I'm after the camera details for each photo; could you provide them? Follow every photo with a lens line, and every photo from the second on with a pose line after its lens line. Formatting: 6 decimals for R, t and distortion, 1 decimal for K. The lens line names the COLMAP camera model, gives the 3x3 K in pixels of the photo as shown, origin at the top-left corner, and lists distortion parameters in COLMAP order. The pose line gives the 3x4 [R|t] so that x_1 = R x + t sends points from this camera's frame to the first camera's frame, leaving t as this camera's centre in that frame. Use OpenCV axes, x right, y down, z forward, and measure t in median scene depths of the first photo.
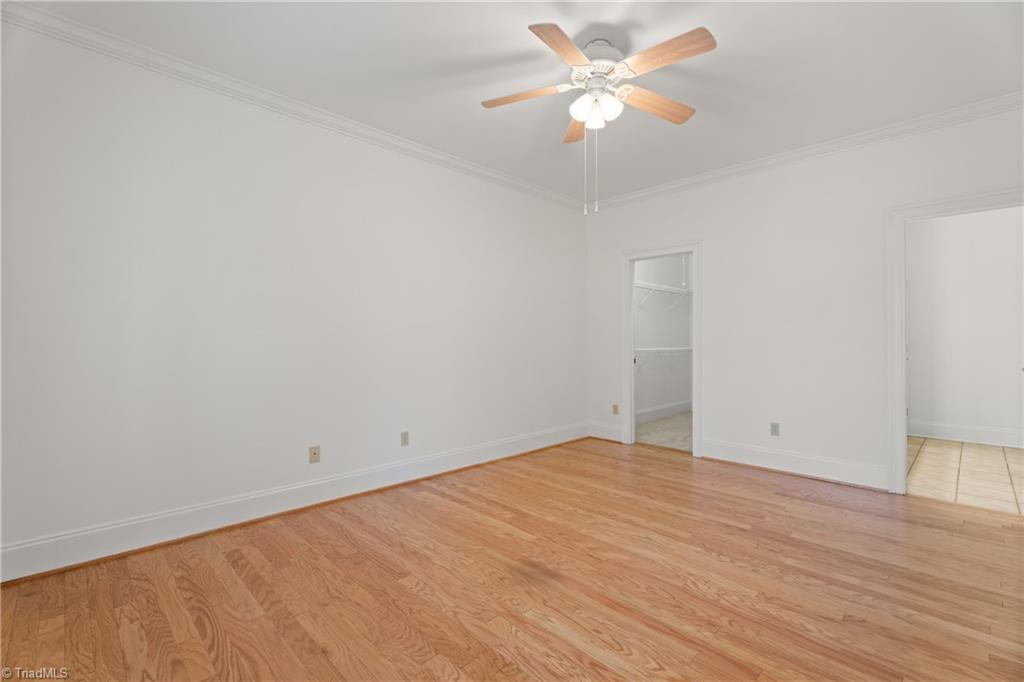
lens RADIAL K [[452.2, 0, 511.3], [0, 452.2, 340.8], [0, 0, 1]] dist [0.001757, 0.000240]
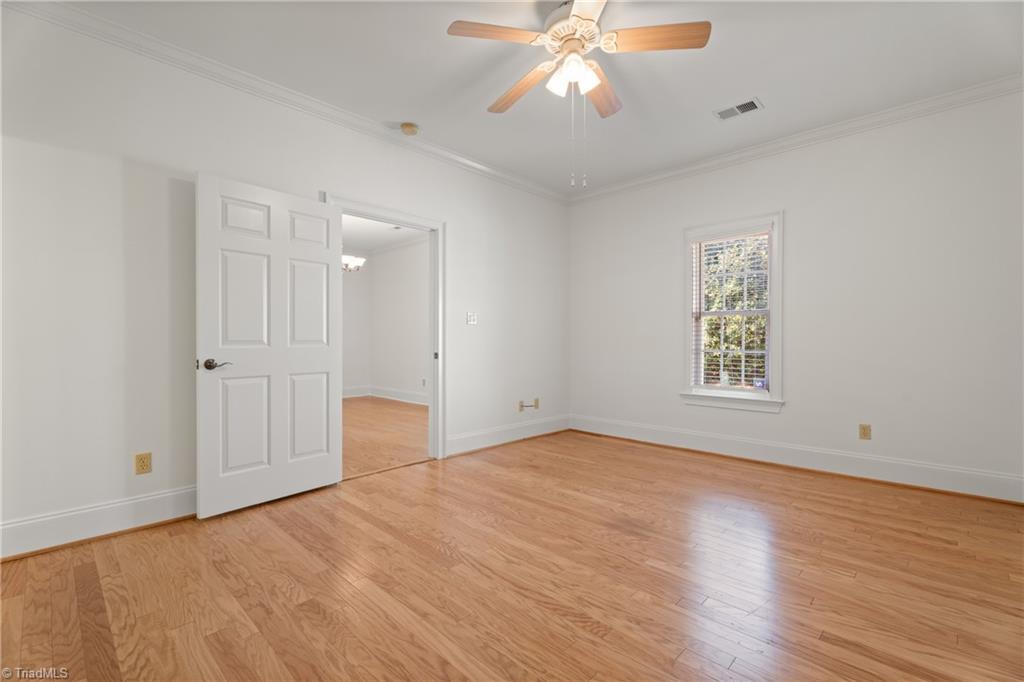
lens RADIAL K [[452.2, 0, 512.7], [0, 452.2, 340.8], [0, 0, 1]] dist [0.001757, 0.000240]
pose [[-0.999625, 0.001626, -0.027329, 0.344485], [0.001552, 0.999995, 0.002738, 0.034596], [0.027333, 0.002694, -0.999623, 1.967503]]
